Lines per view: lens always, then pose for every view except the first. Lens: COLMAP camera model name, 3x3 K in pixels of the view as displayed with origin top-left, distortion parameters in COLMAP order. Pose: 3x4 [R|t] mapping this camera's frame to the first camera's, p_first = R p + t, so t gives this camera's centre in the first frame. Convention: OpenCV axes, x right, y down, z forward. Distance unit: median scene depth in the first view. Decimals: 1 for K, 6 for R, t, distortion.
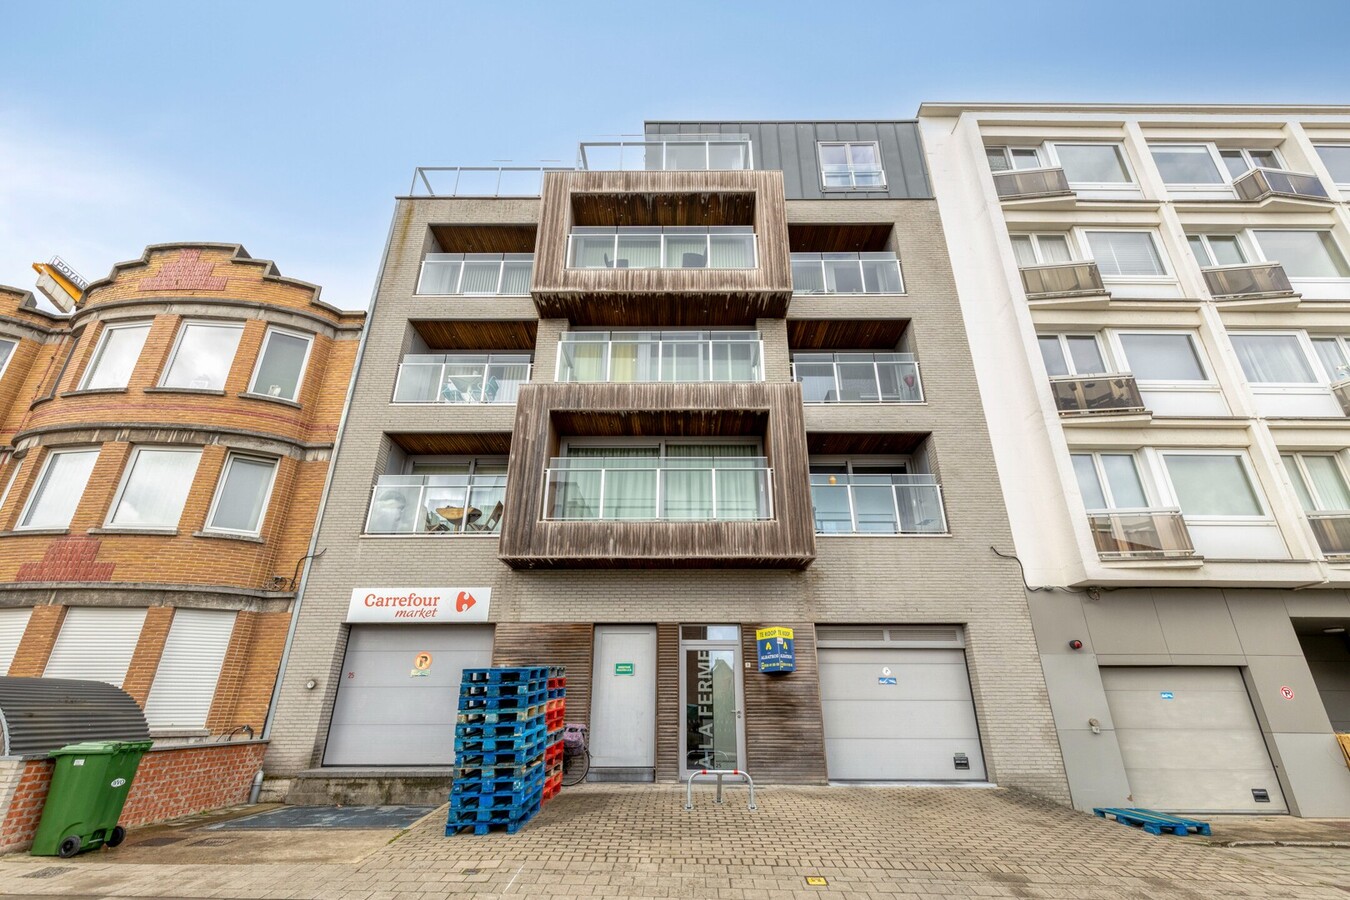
lens RADIAL K [[606.6, 0, 681.8], [0, 606.6, 447.5], [0, 0, 1]] dist [0.008832, -0.001126]
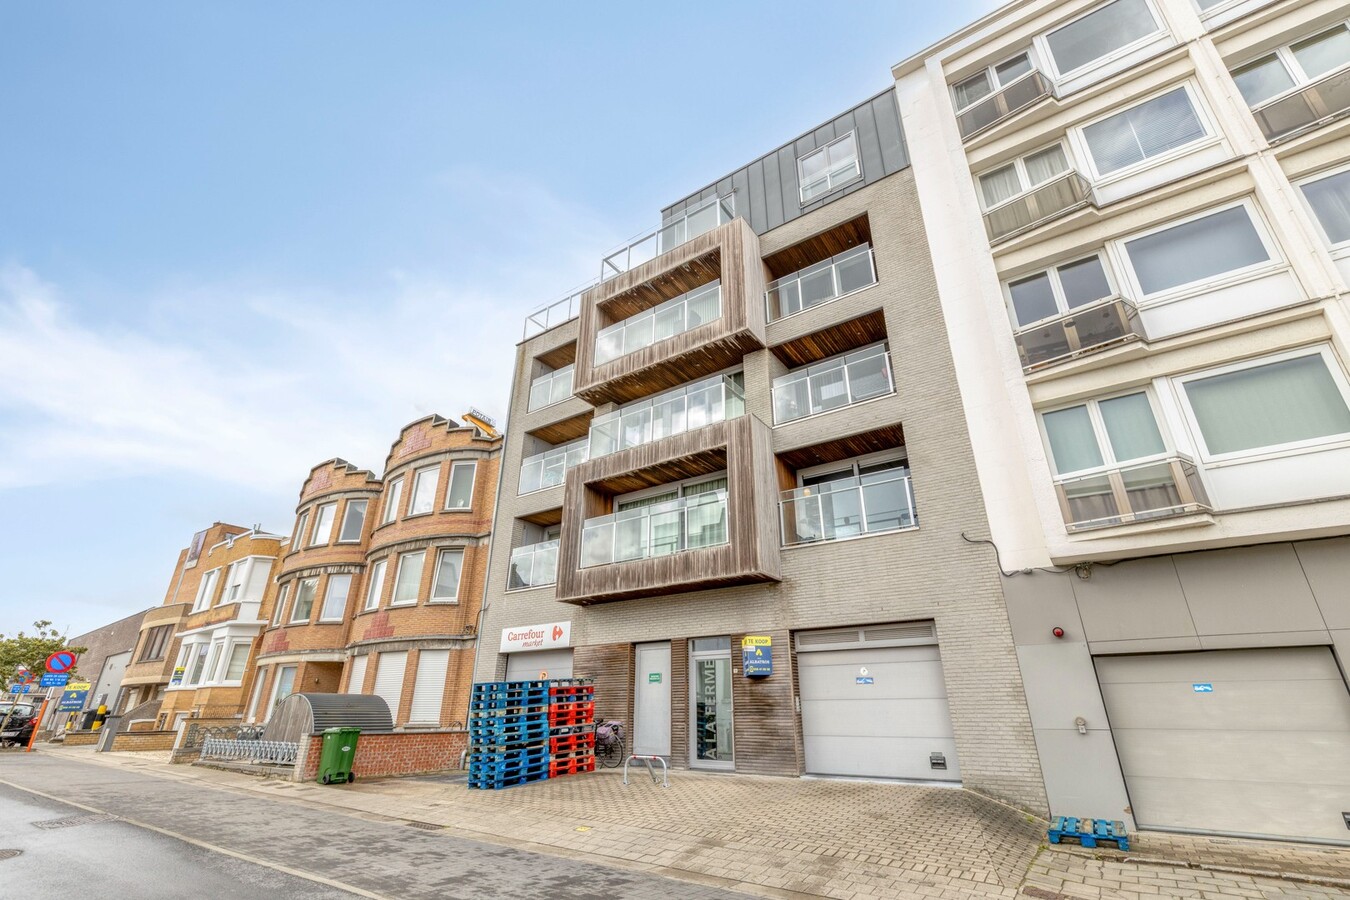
lens RADIAL K [[607.8, 0, 682.0], [0, 607.8, 444.3], [0, 0, 1]] dist [0.006515, -0.000269]
pose [[0.826213, -0.230868, -0.513879, 0.667195], [0.225104, 0.971480, -0.074531, 0.002401], [0.516430, -0.054098, 0.854619, -0.017807]]
